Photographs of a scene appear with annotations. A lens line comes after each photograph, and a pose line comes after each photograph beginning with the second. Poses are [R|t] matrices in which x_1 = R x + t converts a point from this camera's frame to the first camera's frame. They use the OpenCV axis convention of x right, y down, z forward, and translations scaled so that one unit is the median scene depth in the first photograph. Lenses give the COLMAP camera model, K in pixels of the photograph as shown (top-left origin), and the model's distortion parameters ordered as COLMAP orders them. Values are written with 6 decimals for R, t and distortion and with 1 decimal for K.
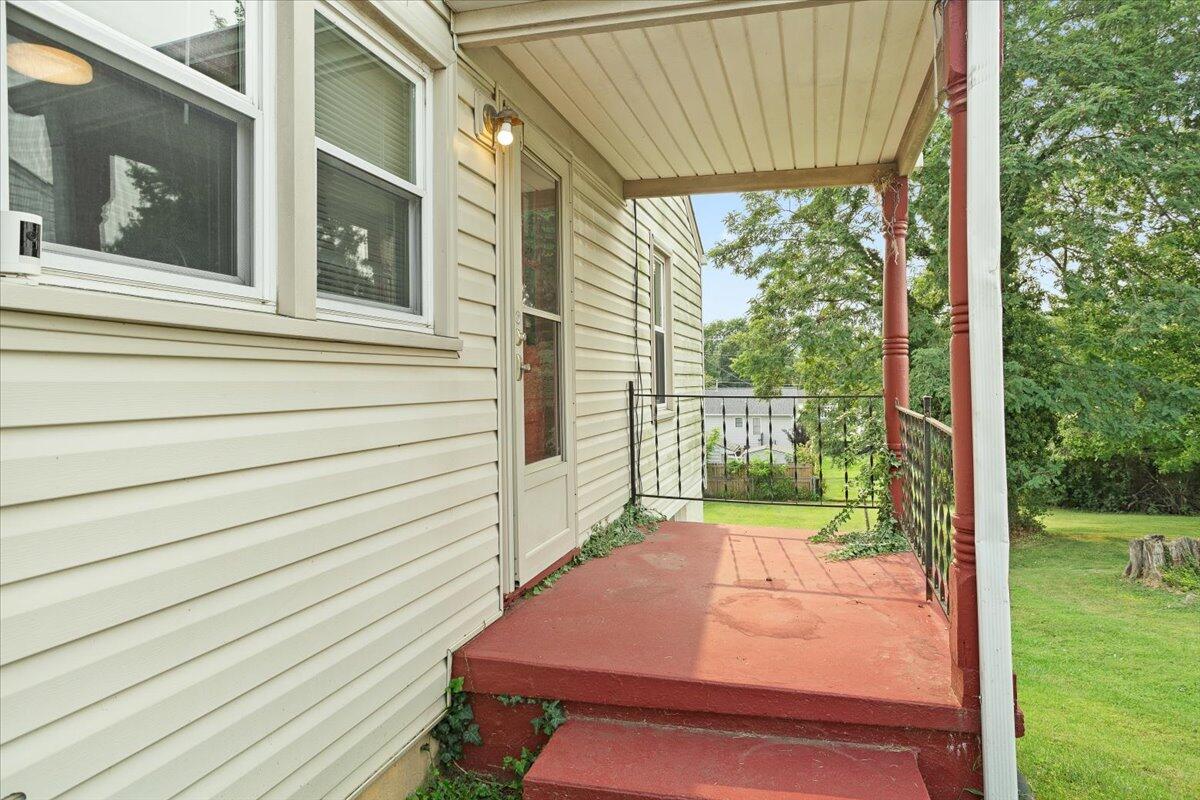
lens RADIAL K [[591.2, 0, 595.2], [0, 591.2, 392.2], [0, 0, 1]] dist [-0.002957, 0.000742]
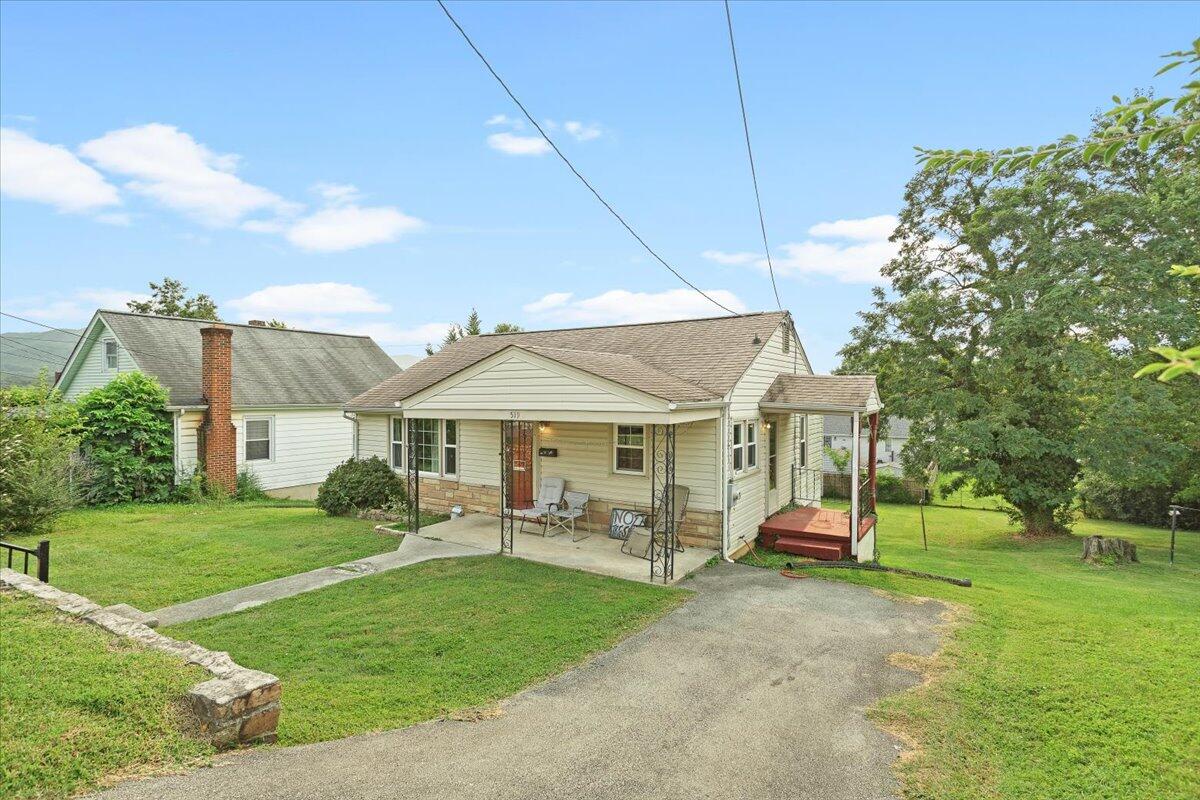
lens RADIAL K [[591.2, 0, 595.2], [0, 591.2, 392.2], [0, 0, 1]] dist [-0.002957, 0.000742]
pose [[0.969086, 0.017490, -0.246103, -0.187300], [-0.012772, 0.999703, 0.020754, -0.434976], [0.246393, -0.016969, 0.969022, -2.280645]]
